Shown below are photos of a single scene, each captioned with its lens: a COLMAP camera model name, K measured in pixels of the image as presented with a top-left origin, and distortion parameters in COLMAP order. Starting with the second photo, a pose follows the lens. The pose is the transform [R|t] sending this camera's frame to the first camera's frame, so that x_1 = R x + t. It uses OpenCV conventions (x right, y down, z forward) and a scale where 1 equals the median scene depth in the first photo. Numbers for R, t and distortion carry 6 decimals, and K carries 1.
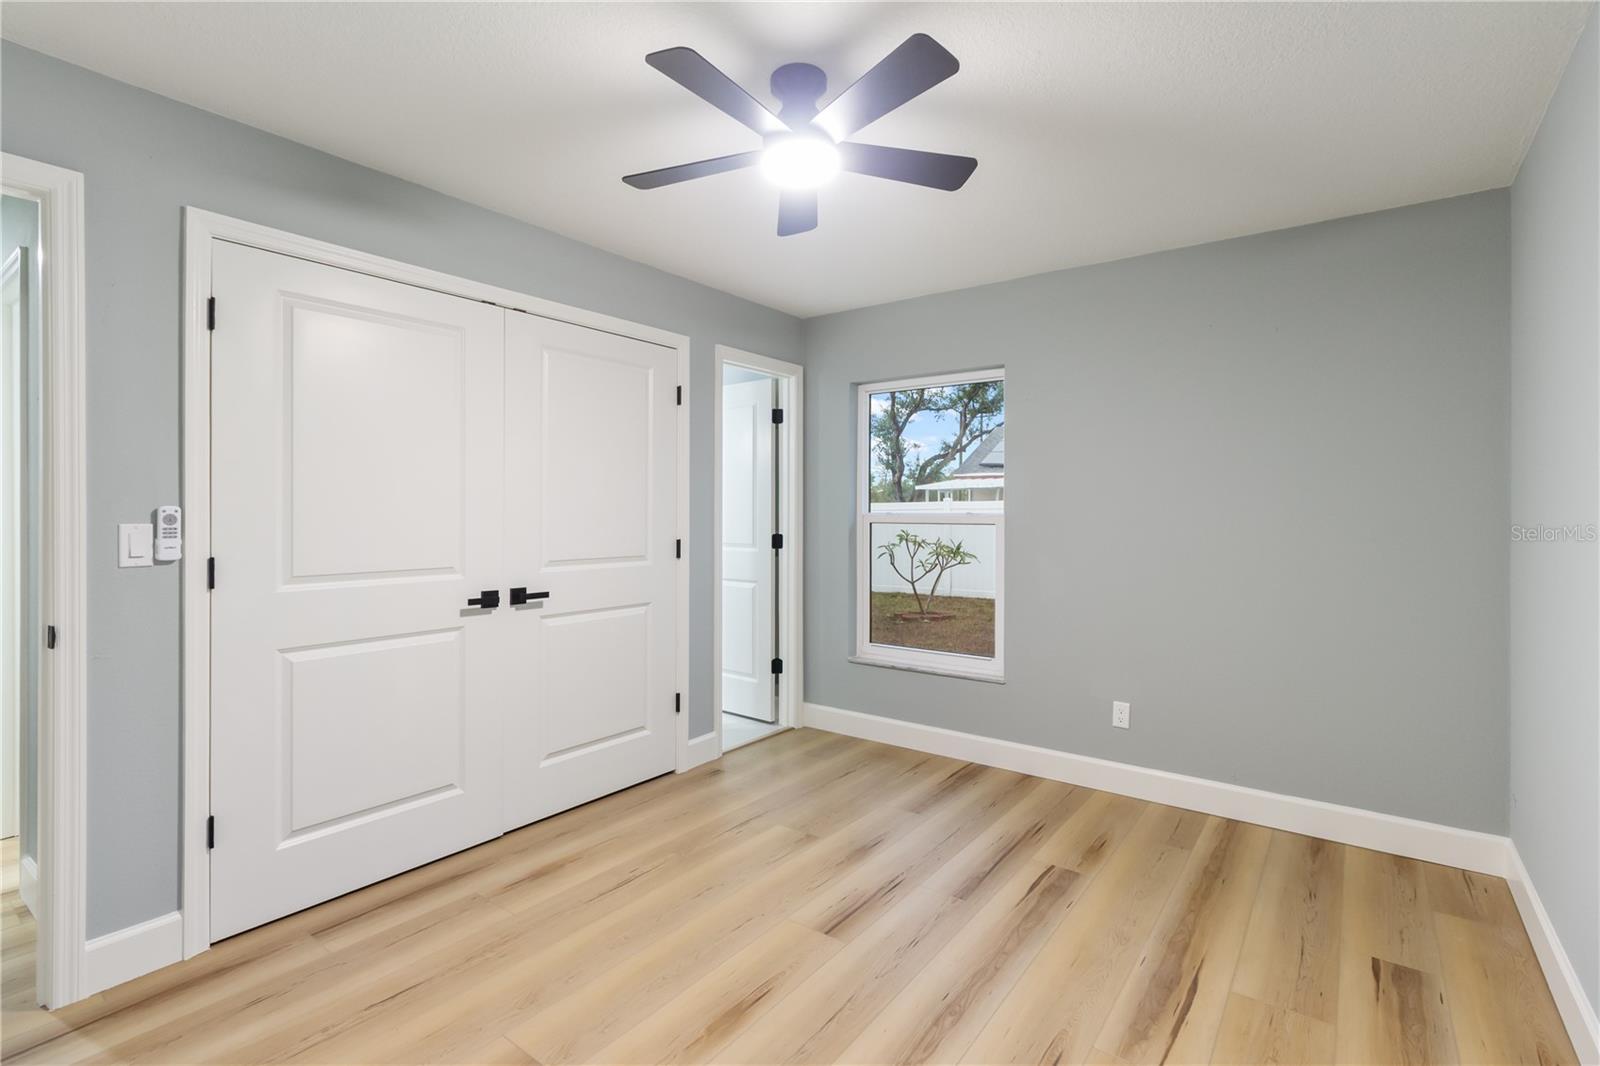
lens RADIAL K [[748.1, 0, 790.2], [0, 748.1, 529.1], [0, 0, 1]] dist [0.002159, 0.002644]
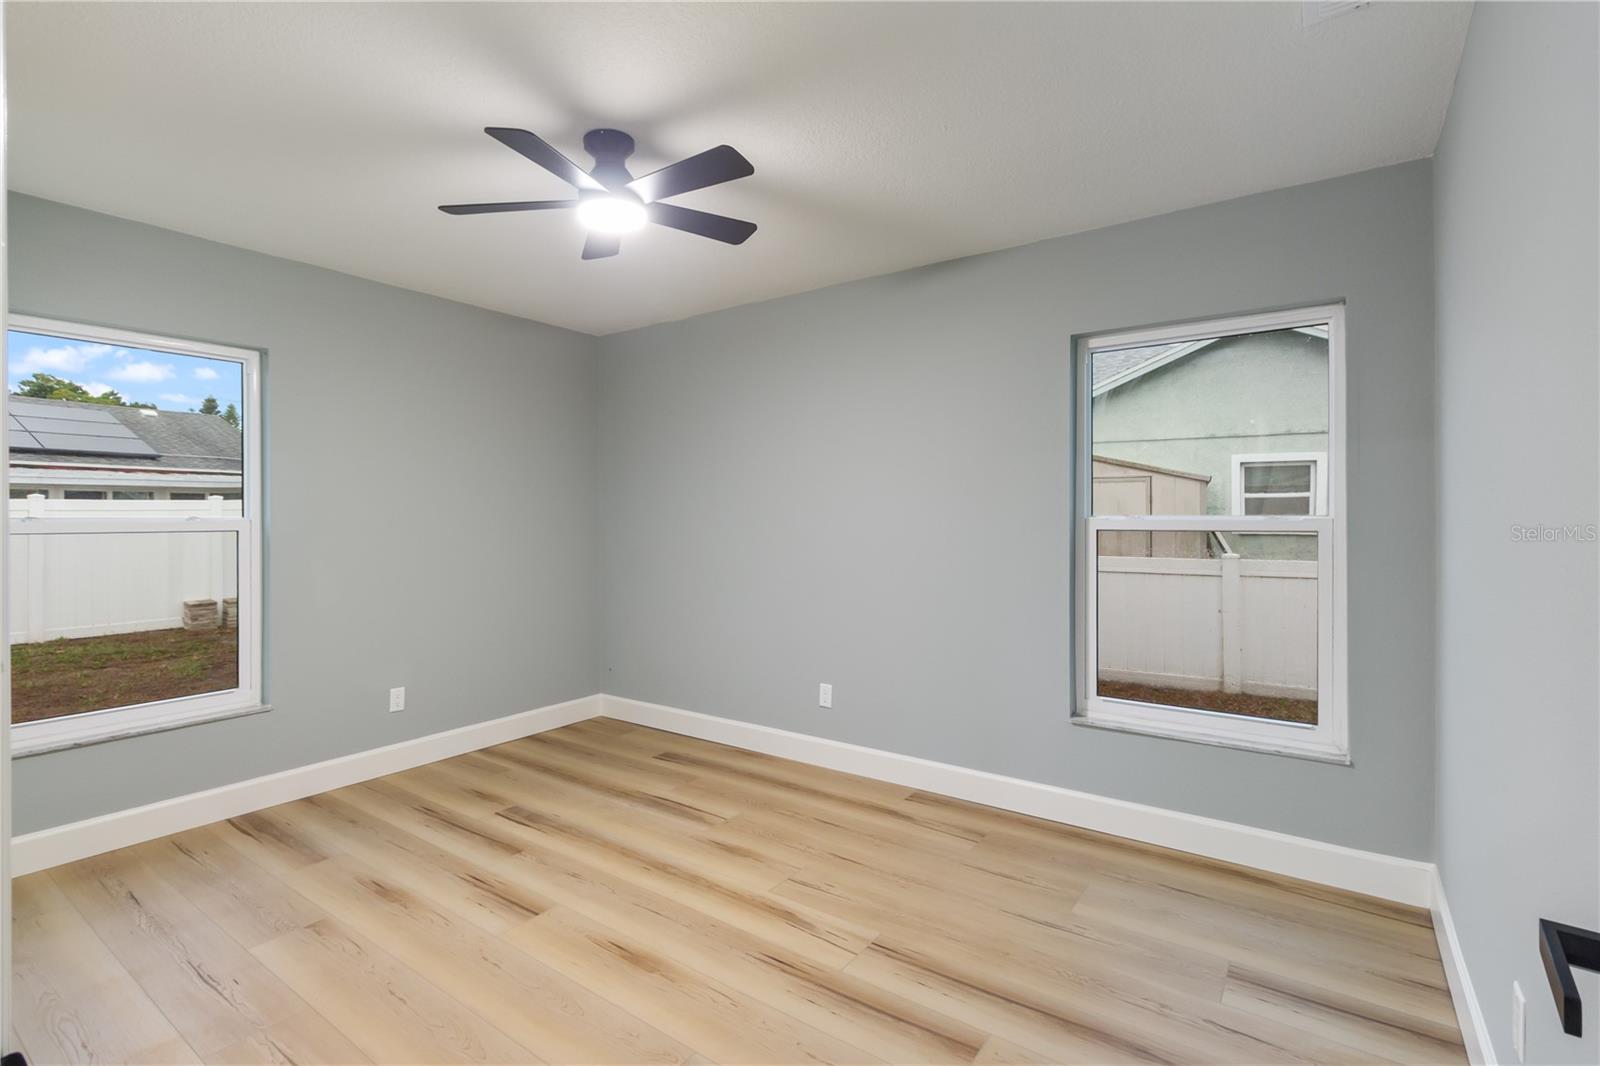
lens RADIAL K [[748.1, 0, 806.5], [0, 748.1, 523.6], [0, 0, 1]] dist [0.002159, 0.002644]
pose [[-0.045496, -0.012713, 0.998884, -0.748718], [0.020667, 0.999693, 0.013665, -0.016024], [-0.998751, 0.021266, -0.045219, 0.478763]]
